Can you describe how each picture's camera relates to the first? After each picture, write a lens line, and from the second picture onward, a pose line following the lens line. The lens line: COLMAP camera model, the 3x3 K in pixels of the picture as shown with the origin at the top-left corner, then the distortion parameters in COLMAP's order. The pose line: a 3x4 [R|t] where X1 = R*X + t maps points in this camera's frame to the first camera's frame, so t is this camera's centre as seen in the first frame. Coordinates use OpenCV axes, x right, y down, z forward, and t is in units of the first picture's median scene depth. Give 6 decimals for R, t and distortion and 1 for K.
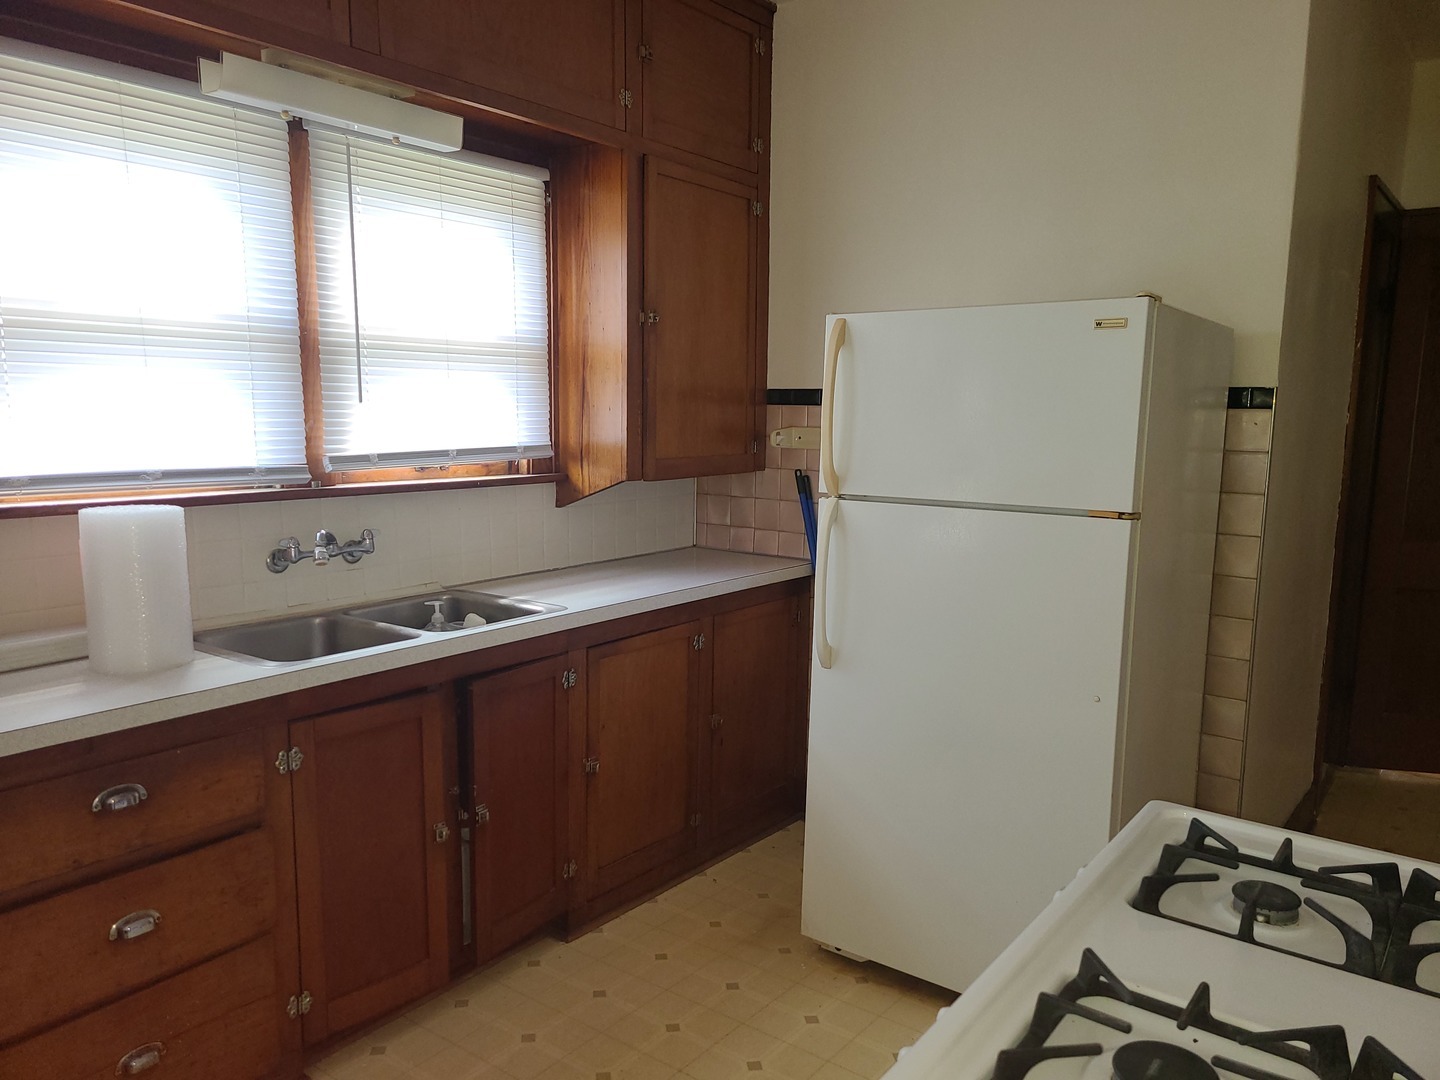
lens RADIAL K [[1076.7, 0, 724.1], [0, 1076.7, 541.1], [0, 0, 1]] dist [0.050793, -0.028478]
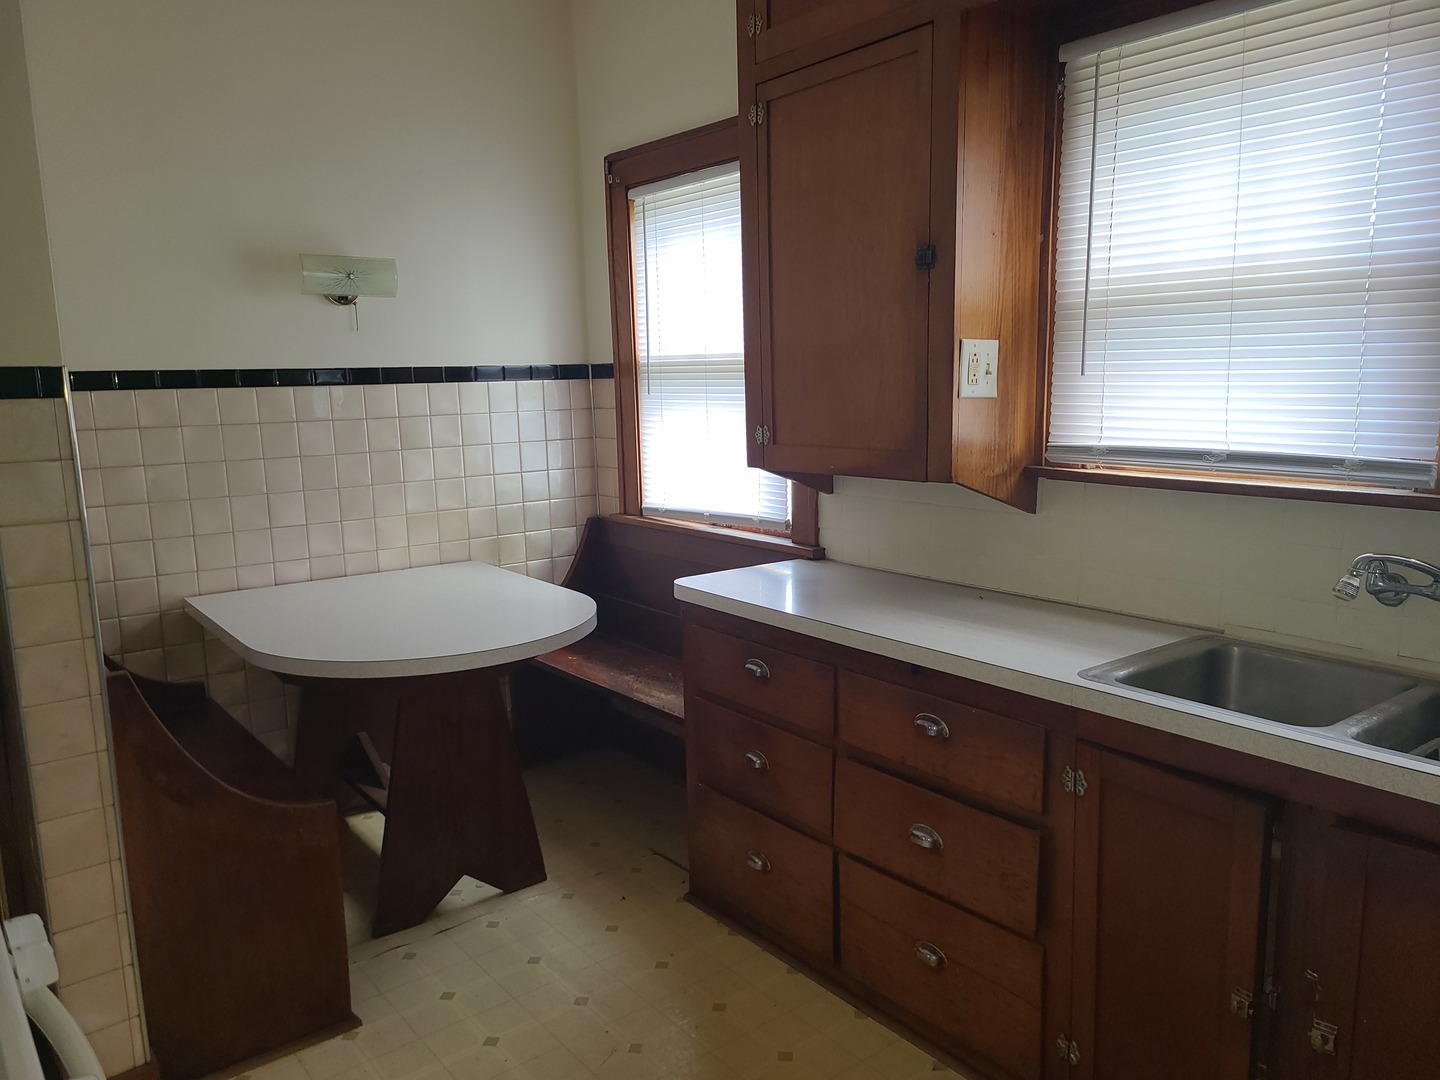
lens RADIAL K [[1076.7, 0, 724.9], [0, 1076.7, 544.6], [0, 0, 1]] dist [0.050793, -0.028478]
pose [[-0.234134, 0.152094, -0.960234, 0.504054], [-0.116012, 0.976259, 0.182920, -0.119113], [0.965258, 0.154226, -0.210931, 0.905336]]
